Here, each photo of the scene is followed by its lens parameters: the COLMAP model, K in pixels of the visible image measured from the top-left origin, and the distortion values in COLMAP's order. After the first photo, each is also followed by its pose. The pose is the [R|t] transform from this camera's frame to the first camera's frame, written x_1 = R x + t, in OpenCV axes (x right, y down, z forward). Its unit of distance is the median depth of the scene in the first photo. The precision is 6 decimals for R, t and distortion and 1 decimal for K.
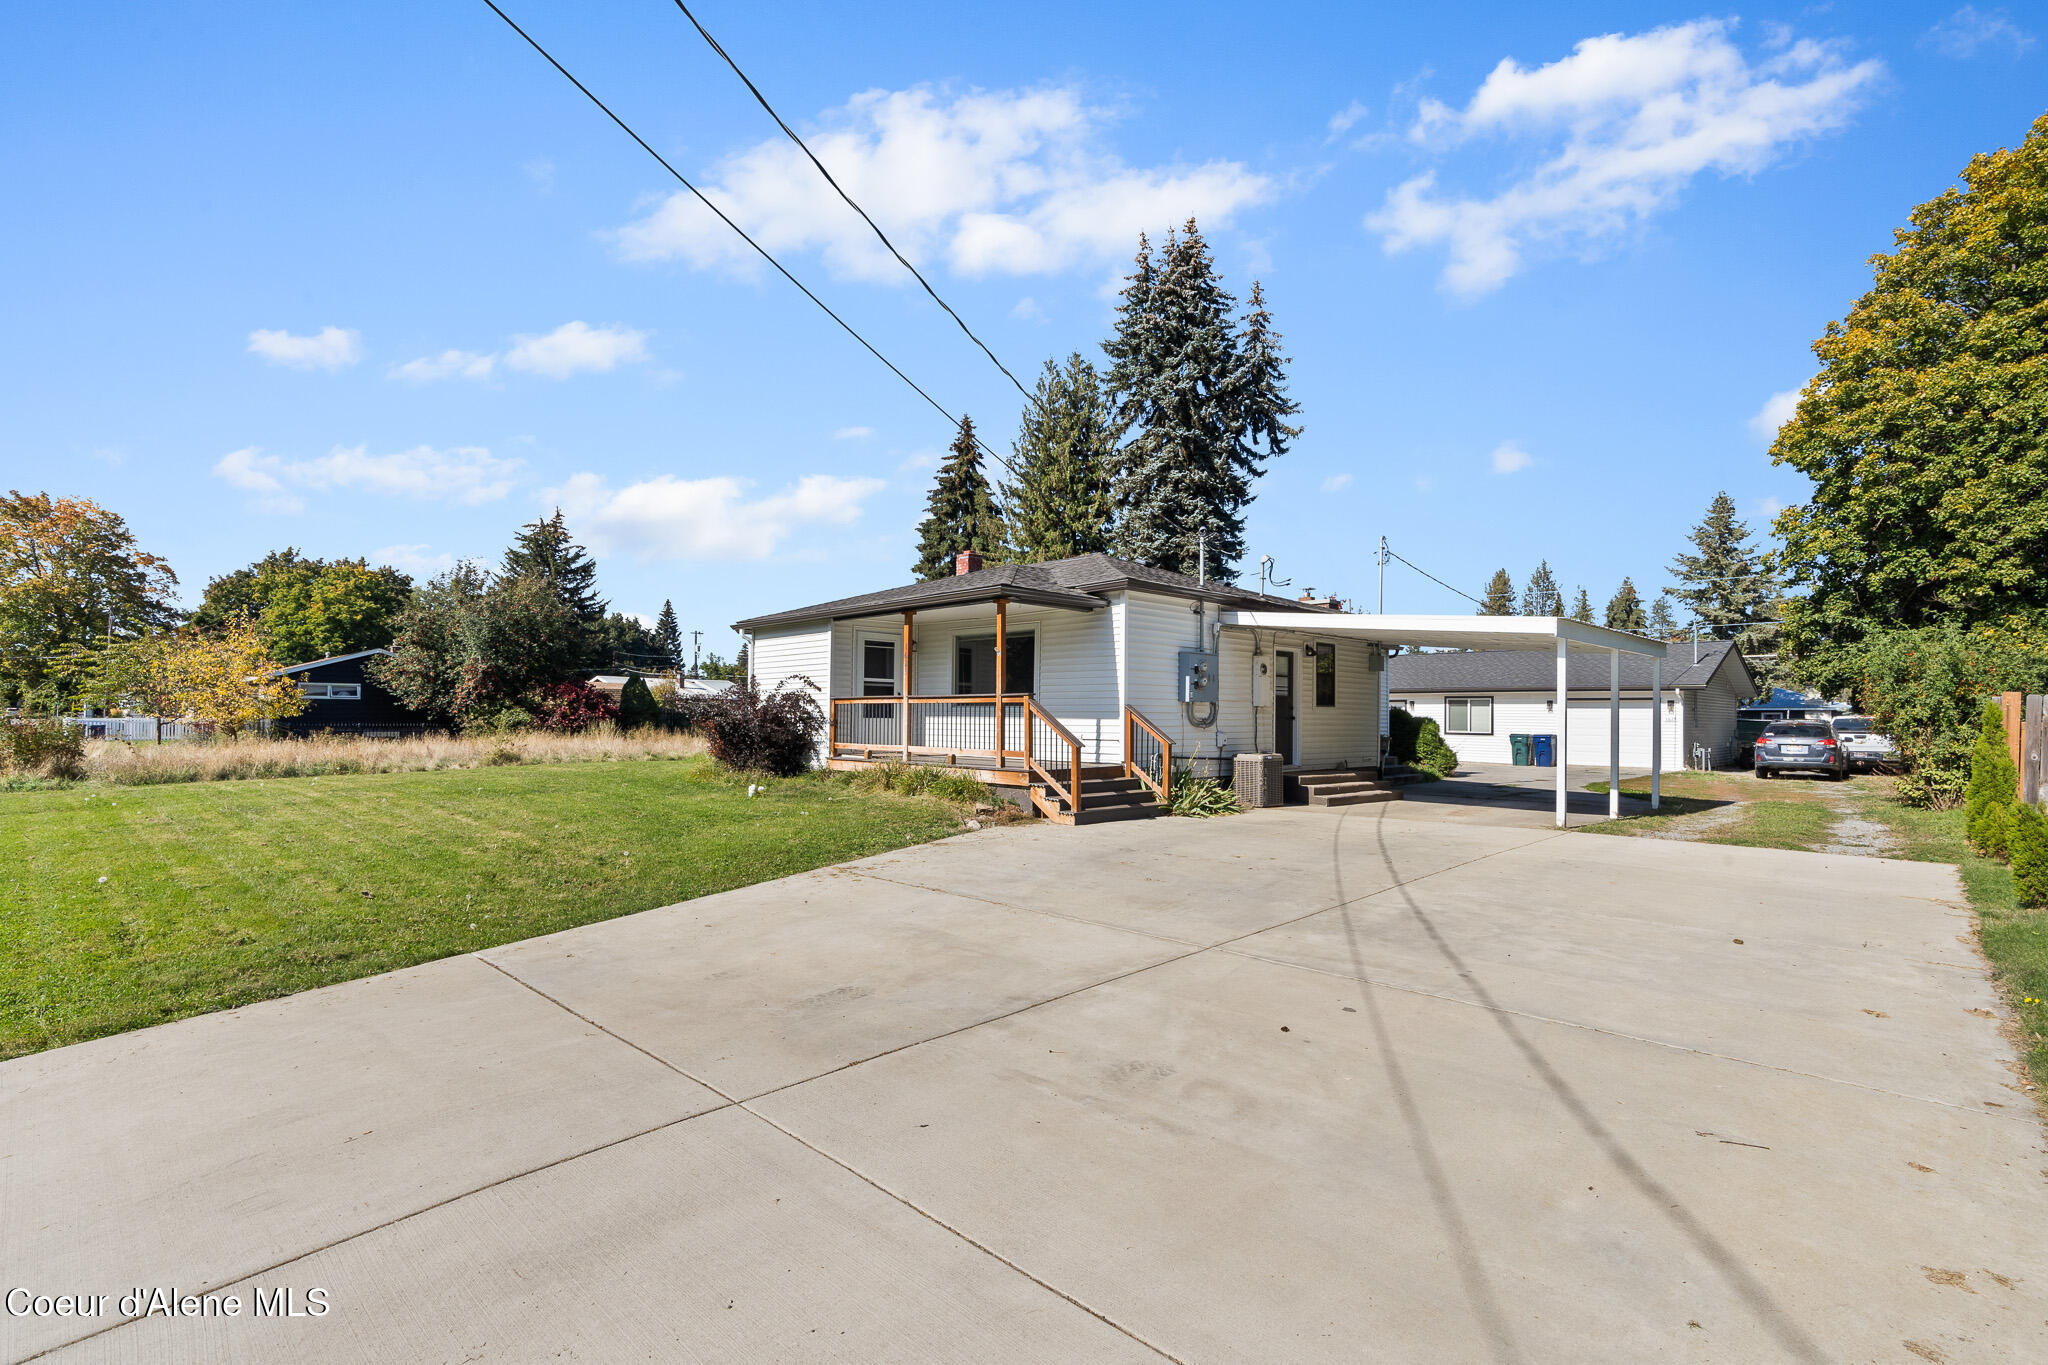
lens RADIAL K [[951.8, 0, 1025.8], [0, 951.8, 705.8], [0, 0, 1]] dist [0.000007, 0.000093]
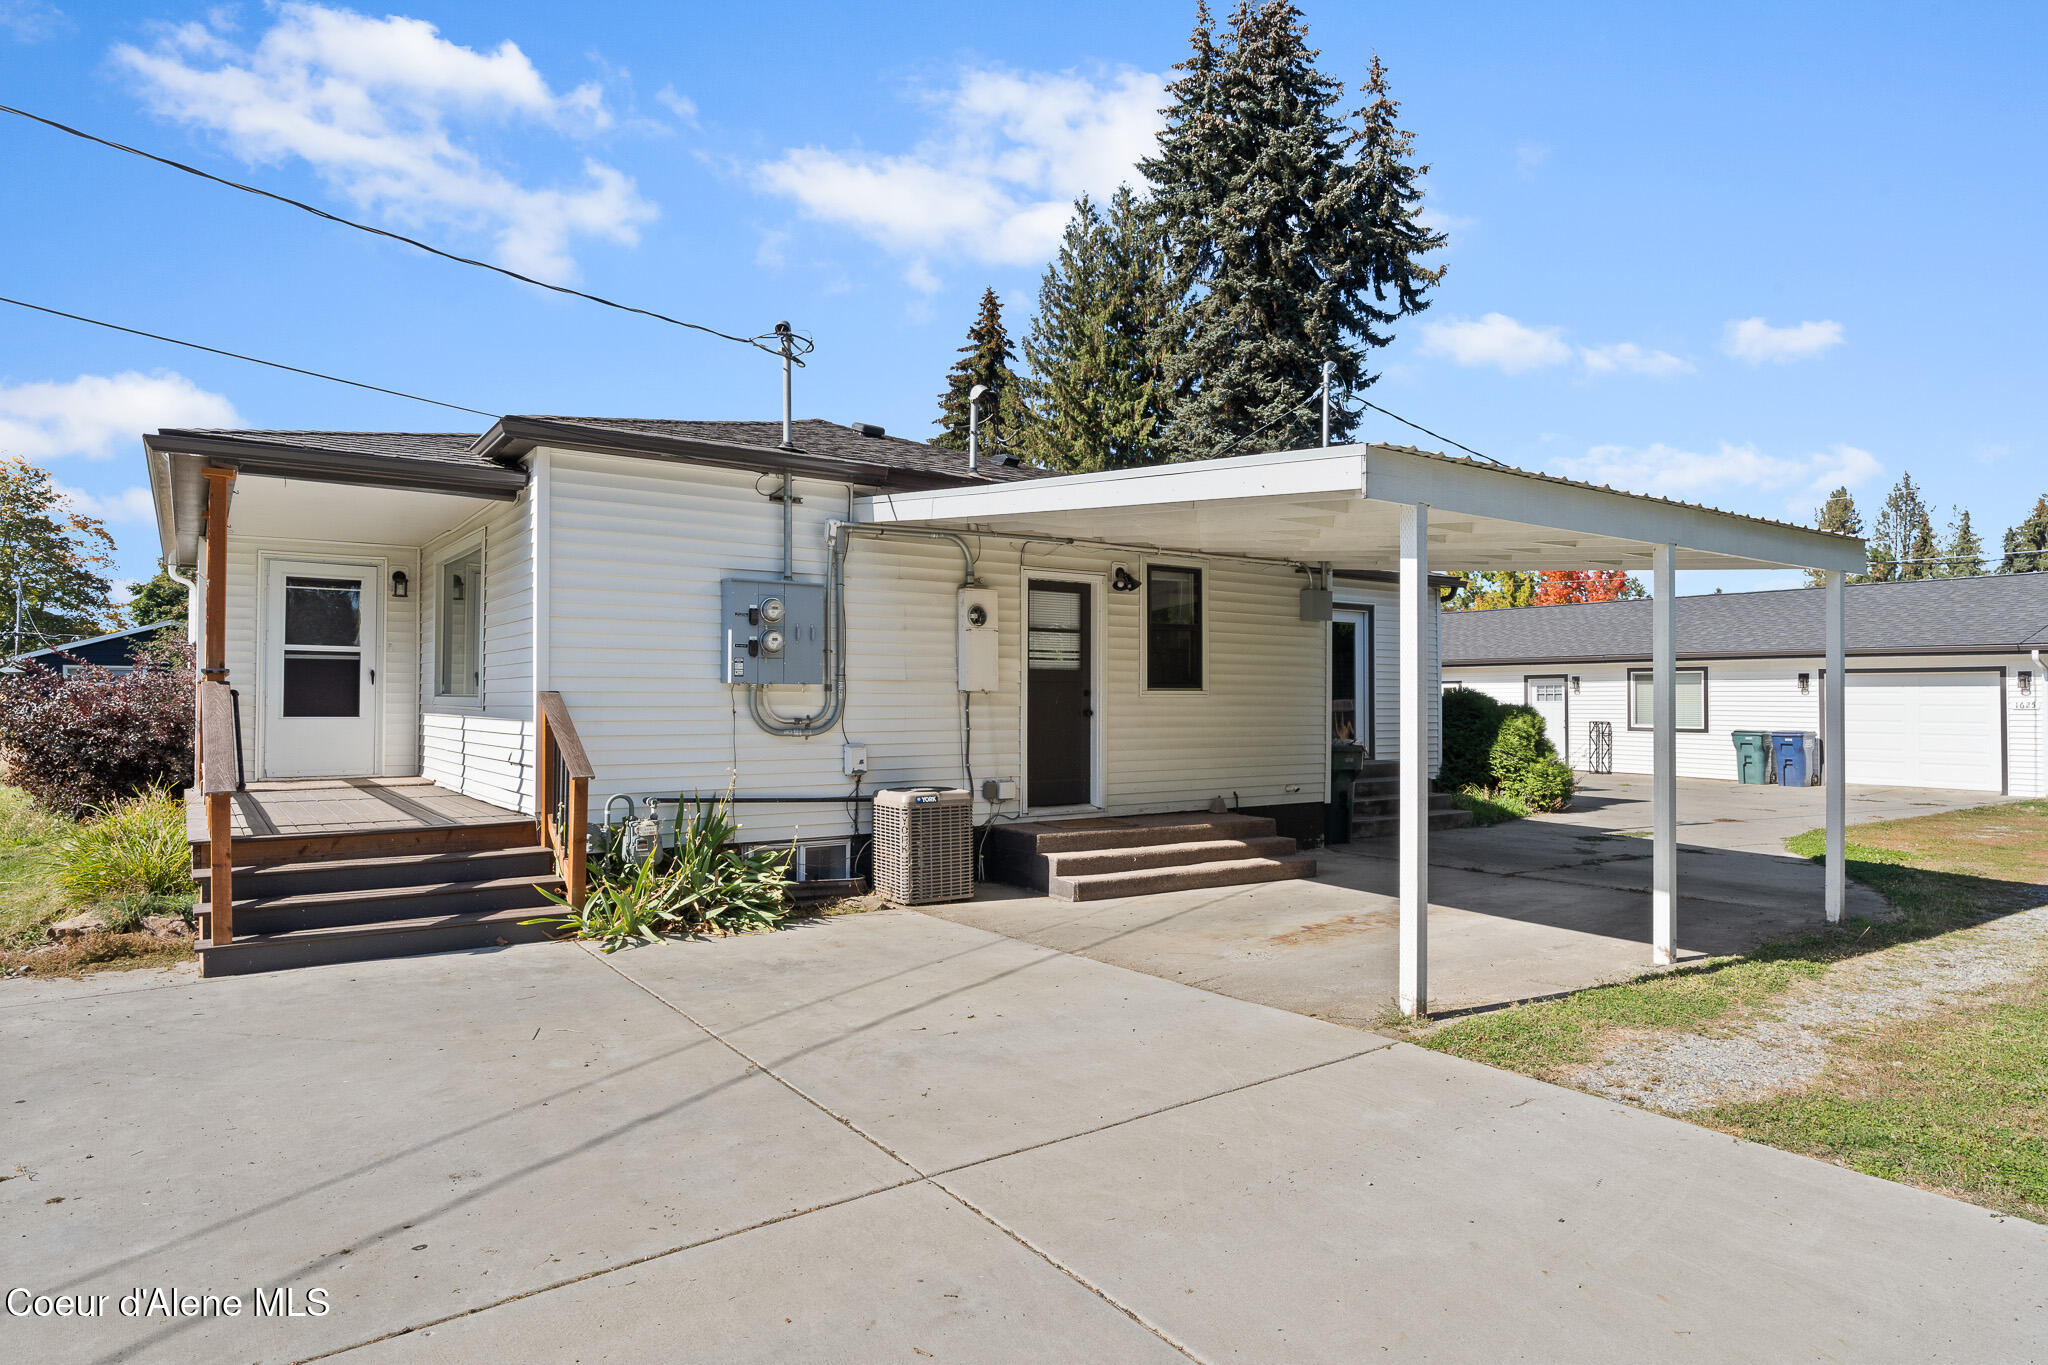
lens RADIAL K [[1191.6, 0, 1024.0], [0, 1191.6, 682.5], [0, 0, 1]] dist [0.006382, 0.001342]
pose [[0.988770, -0.008042, -0.149231, 0.123933], [0.007454, 0.999962, -0.004493, -0.000265], [0.149262, 0.003330, 0.988792, 0.131994]]
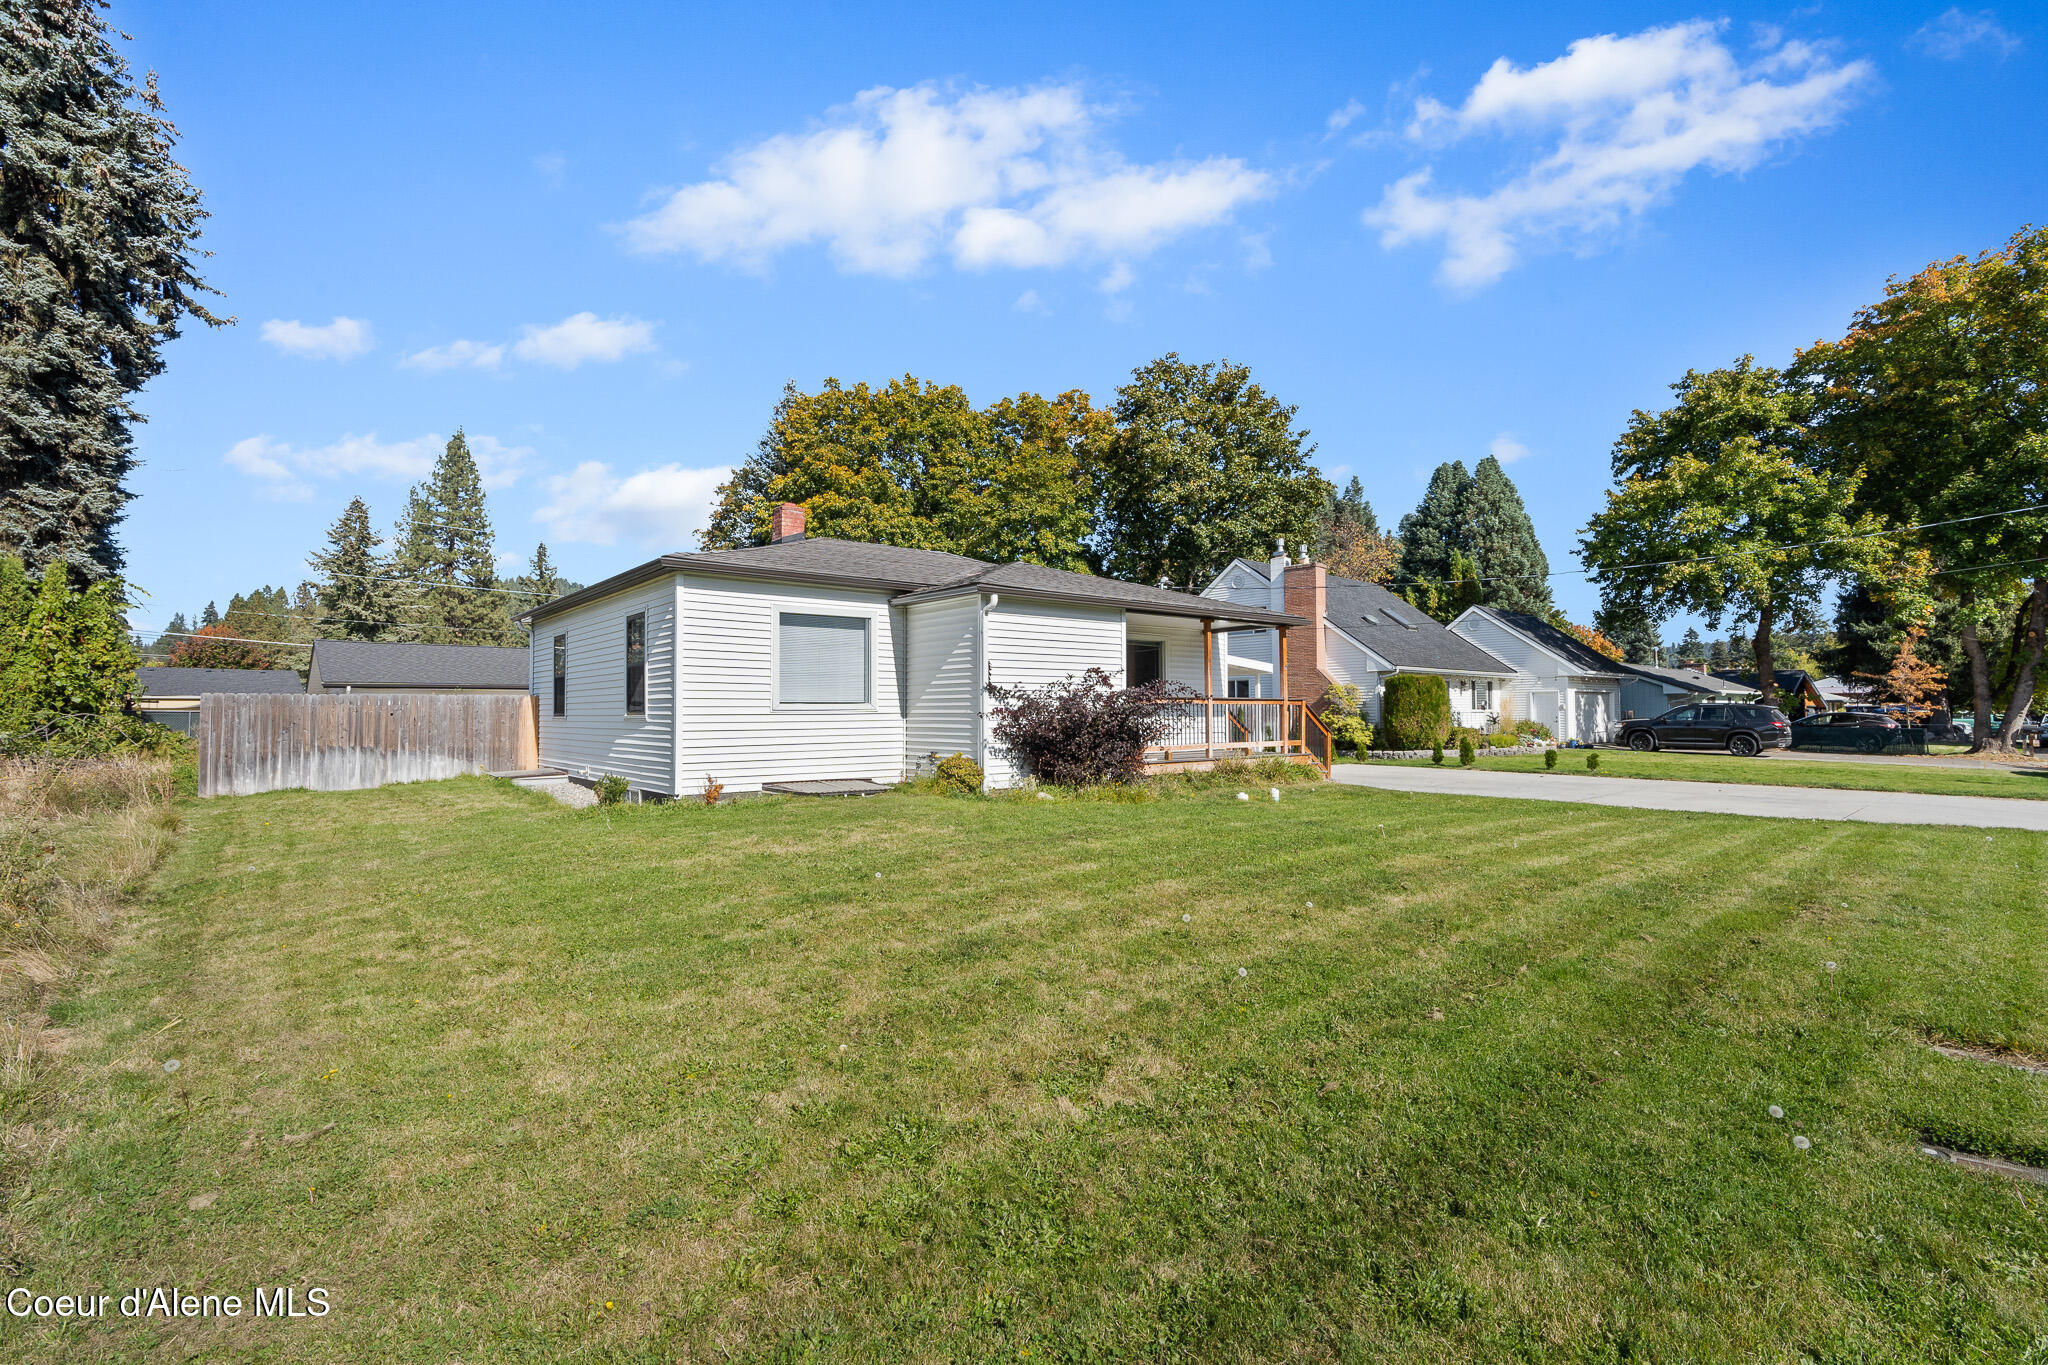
lens RADIAL K [[909.7, 0, 1023.3], [0, 909.7, 706.1], [0, 0, 1]] dist [-0.009404, 0.000591]
pose [[0.089772, -0.000724, 0.995962, -0.353577], [-0.007644, 0.999970, 0.001416, 0.000031], [-0.995933, -0.007741, 0.089764, 0.336282]]
